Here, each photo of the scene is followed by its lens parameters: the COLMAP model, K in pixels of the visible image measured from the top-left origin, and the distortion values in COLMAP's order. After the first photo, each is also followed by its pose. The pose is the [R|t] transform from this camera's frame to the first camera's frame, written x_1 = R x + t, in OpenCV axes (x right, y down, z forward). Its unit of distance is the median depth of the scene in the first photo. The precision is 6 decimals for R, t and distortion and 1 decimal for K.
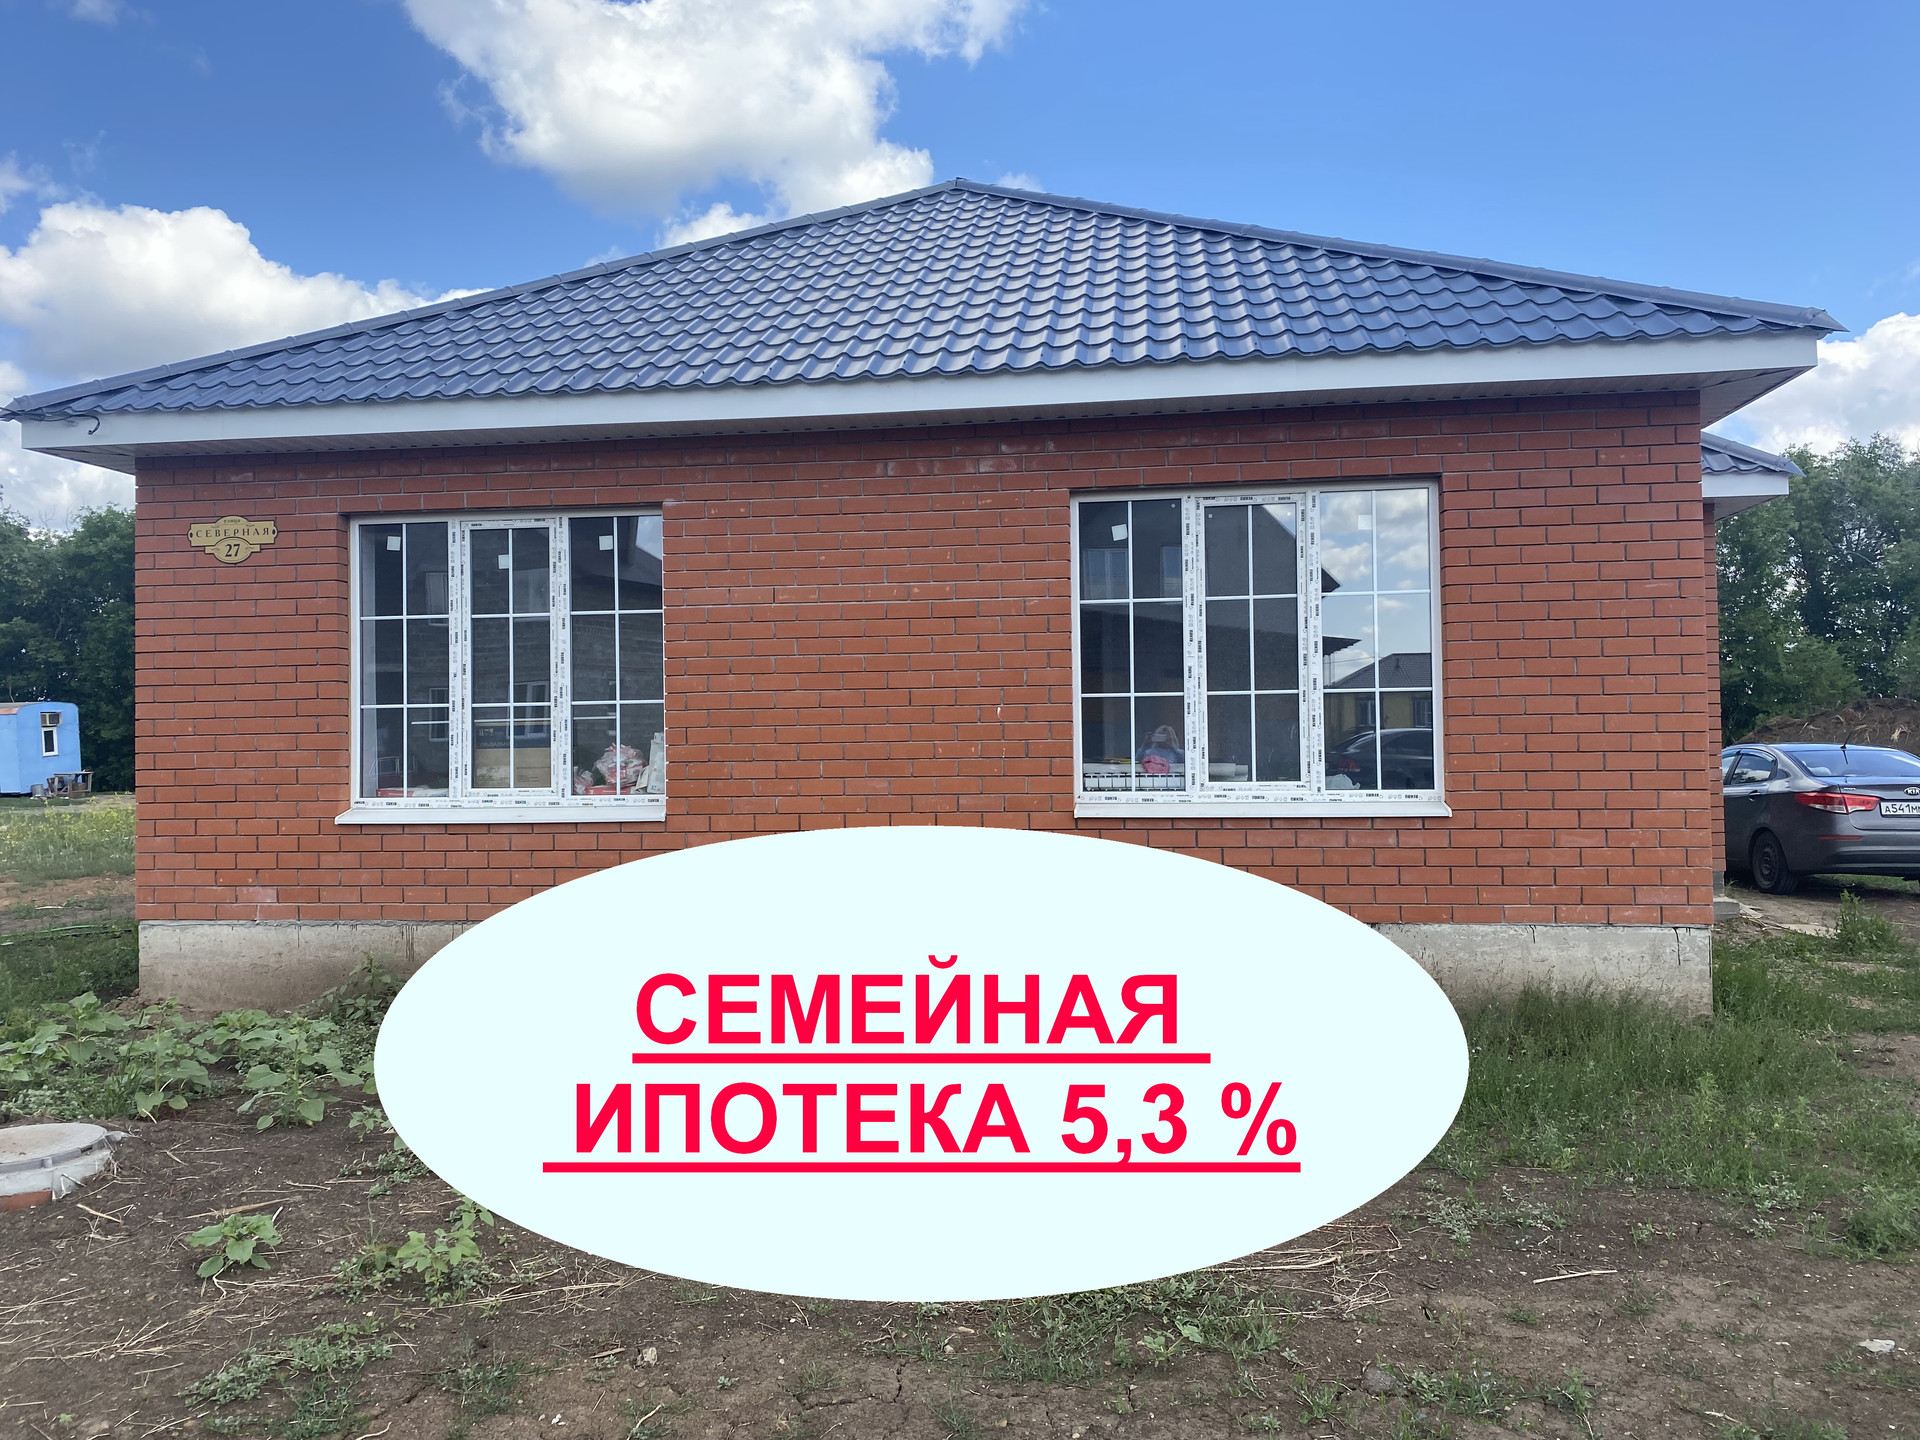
lens RADIAL K [[1459.4, 0, 962.5], [0, 1459.4, 704.6], [0, 0, 1]] dist [0.033167, -0.026243]
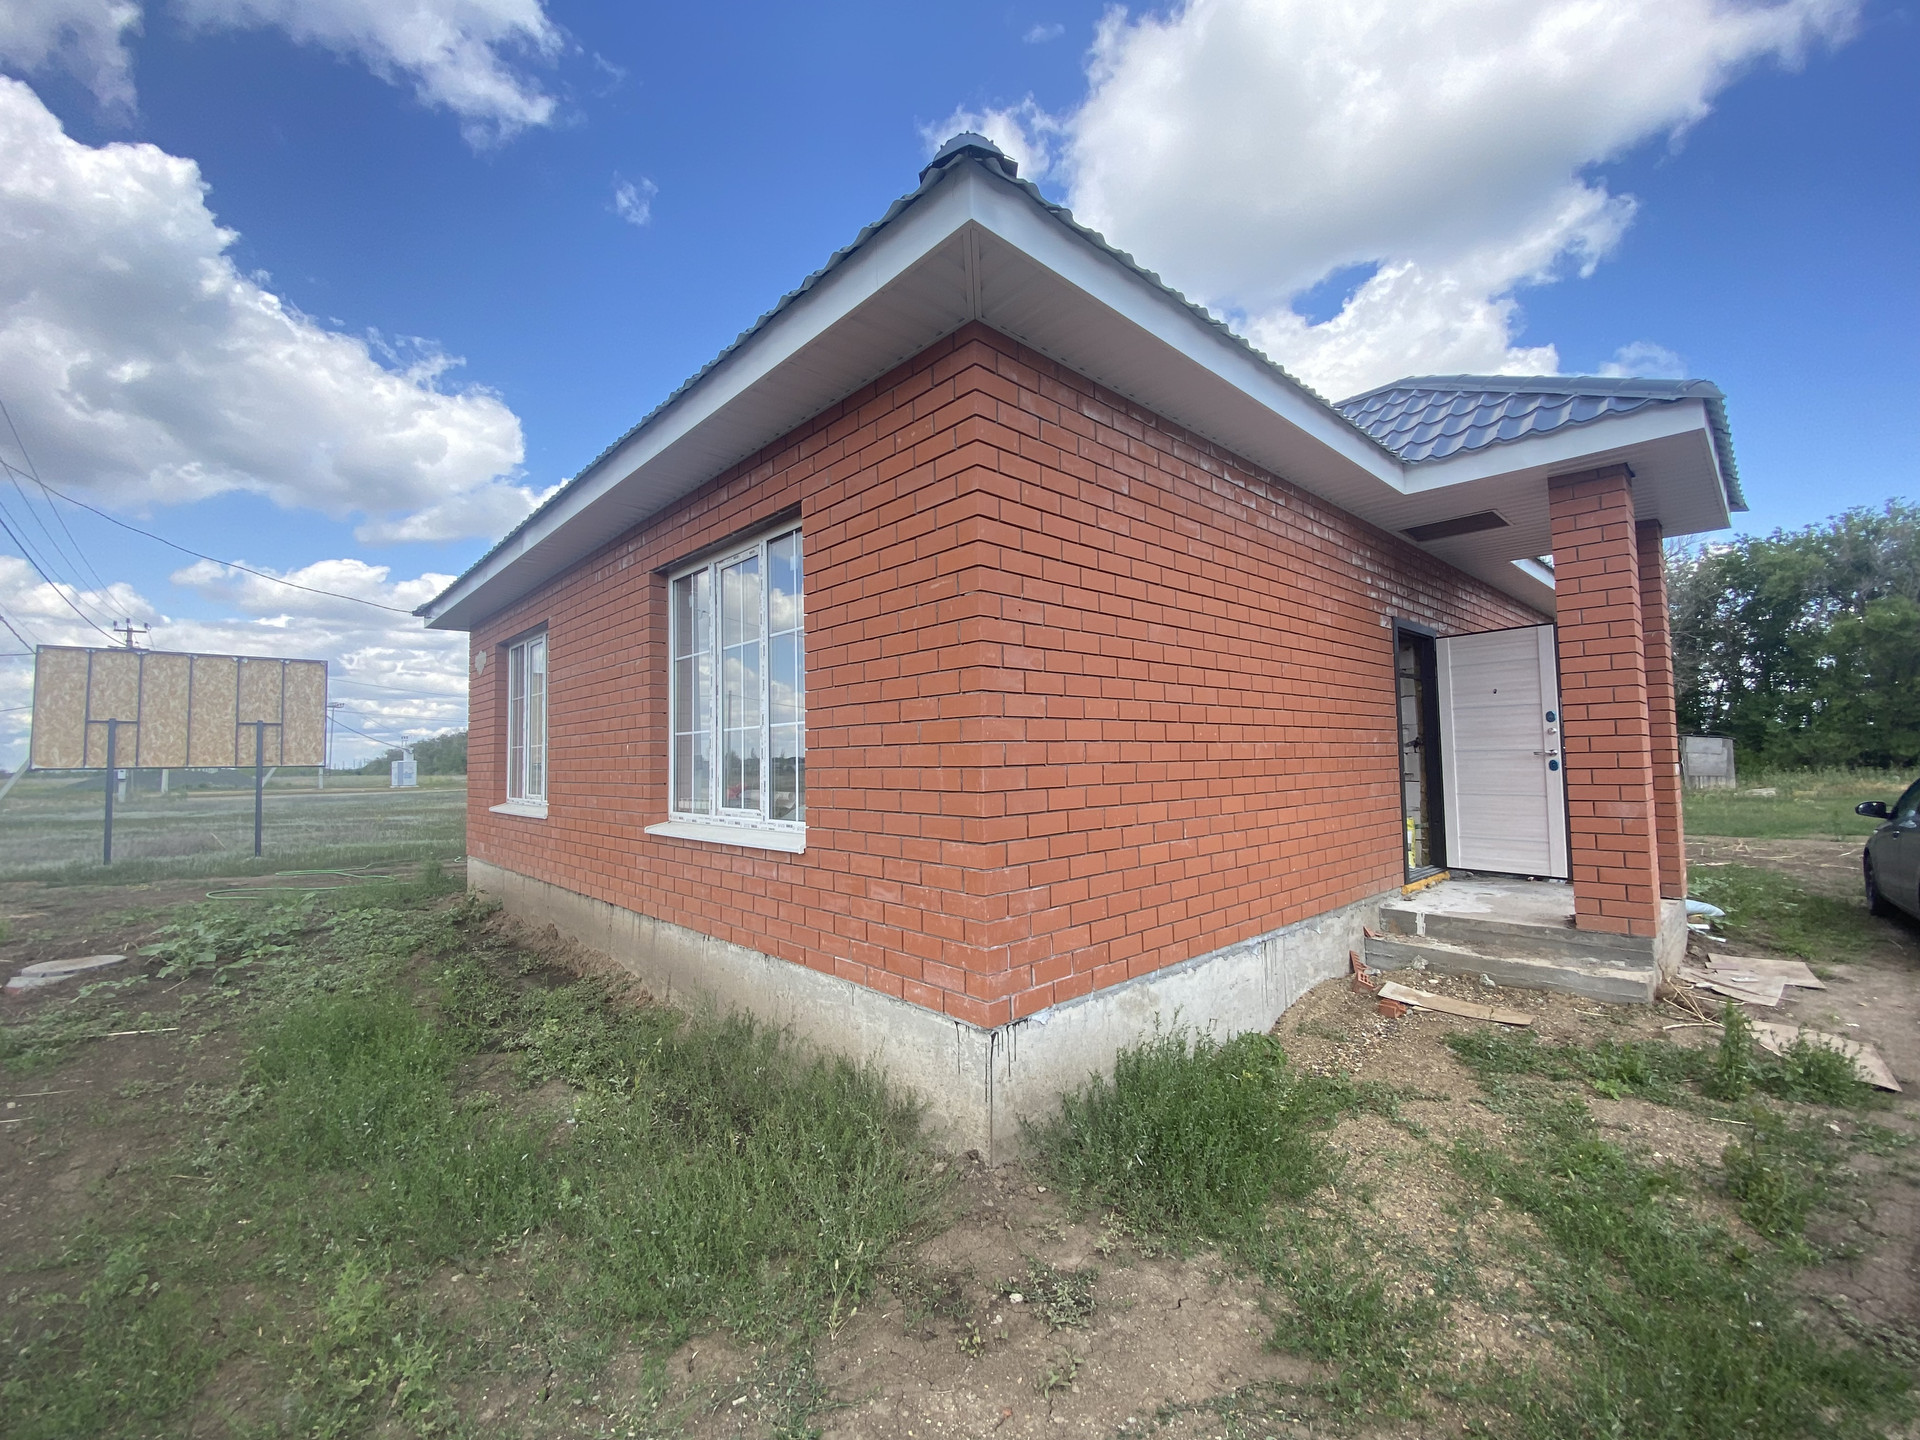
lens RADIAL K [[796.5, 0, 960.4], [0, 796.5, 706.2], [0, 0, 1]] dist [0.006911, -0.015232]
pose [[0.765223, -0.041290, -0.642440, 0.751588], [0.021333, 0.999019, -0.038798, 0.002609], [0.643412, 0.015984, 0.765353, 0.667554]]
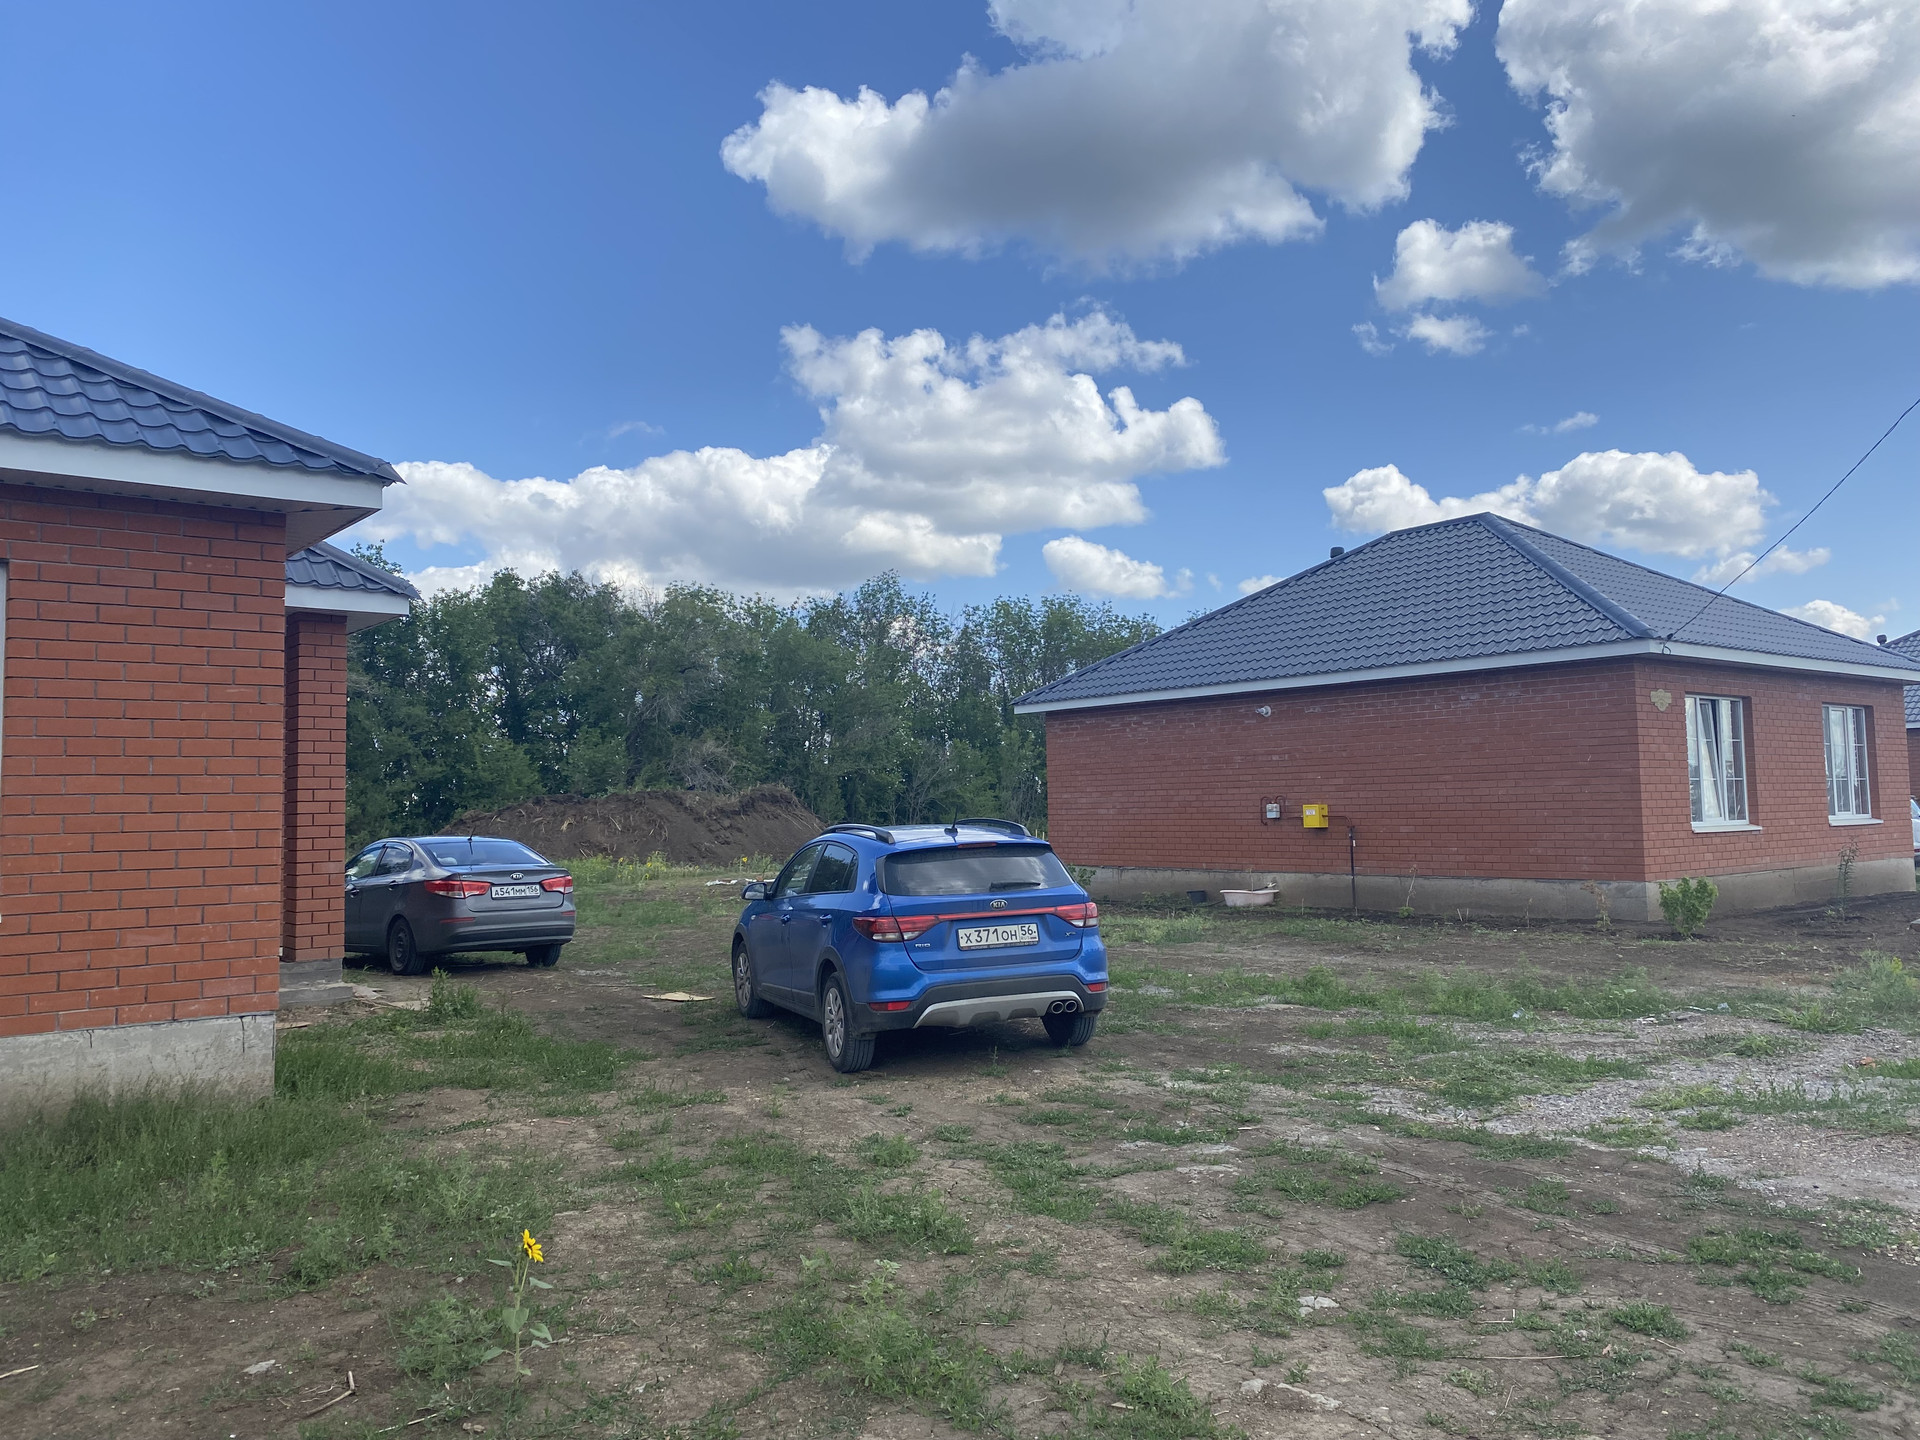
lens RADIAL K [[1459.4, 0, 965.9], [0, 1459.4, 703.7], [0, 0, 1]] dist [0.033167, -0.026243]
pose [[0.690891, 0.052799, 0.721029, 0.072402], [-0.006713, 0.997755, -0.066631, -0.004840], [-0.722928, 0.041195, 0.689694, -0.106837]]
